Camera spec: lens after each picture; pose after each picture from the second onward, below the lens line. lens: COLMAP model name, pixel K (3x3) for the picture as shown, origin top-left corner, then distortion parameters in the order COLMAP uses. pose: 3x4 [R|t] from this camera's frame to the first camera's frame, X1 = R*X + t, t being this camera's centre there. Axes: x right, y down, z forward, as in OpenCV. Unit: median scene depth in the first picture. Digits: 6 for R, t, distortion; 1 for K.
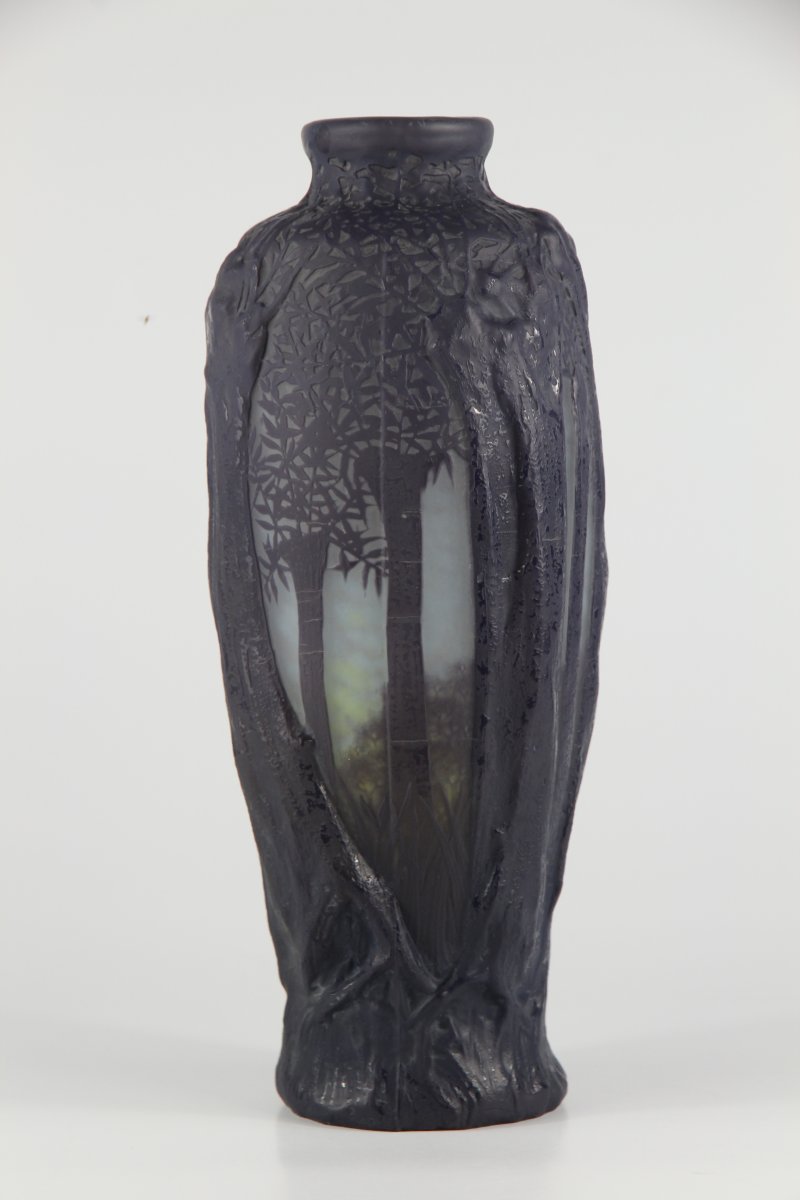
lens RADIAL K [[3703.2, 0, 400.0], [0, 3703.2, 600.0], [0, 0, 1]] dist [-0.042131, -0.824695]
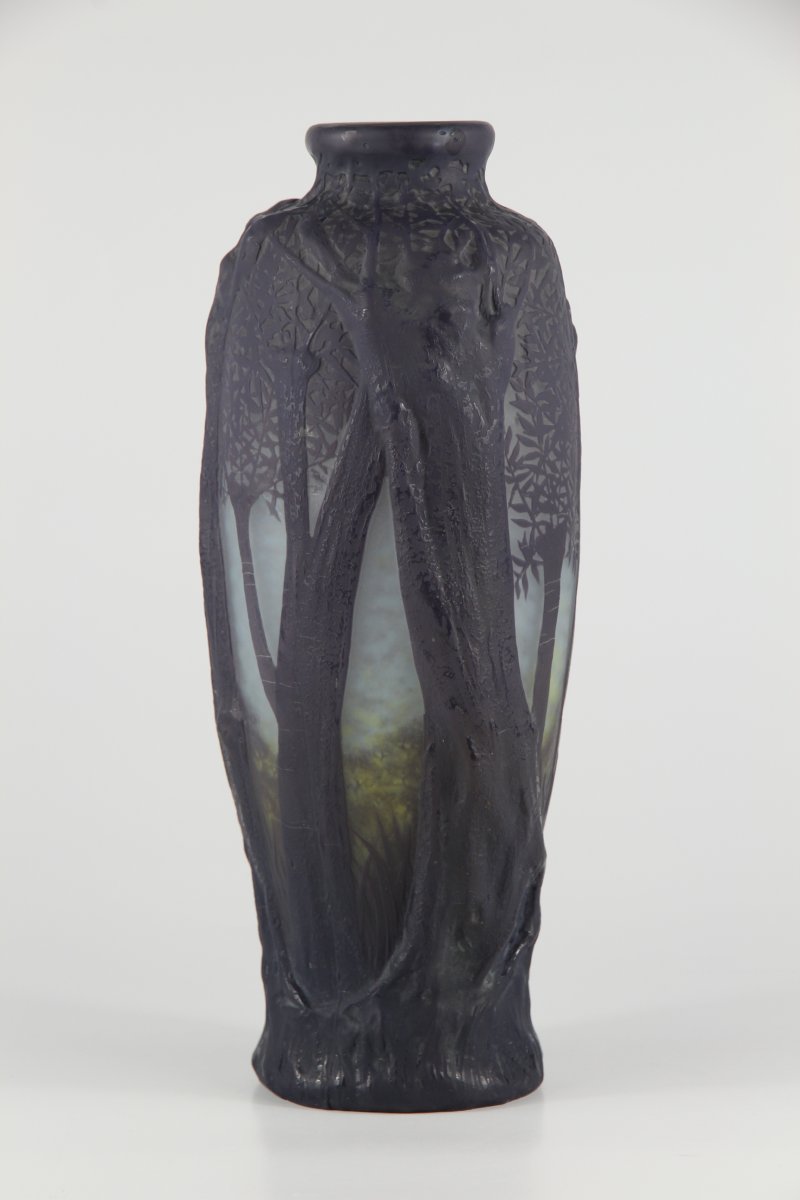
lens RADIAL K [[3703.2, 0, 400.0], [0, 3703.2, 600.0], [0, 0, 1]] dist [-0.042131, -0.824695]
pose [[0.053525, -0.100968, 0.993449, -1.056800], [0.102549, 0.990171, 0.095110, -0.100133], [-0.993287, 0.096787, 0.063353, 0.980367]]
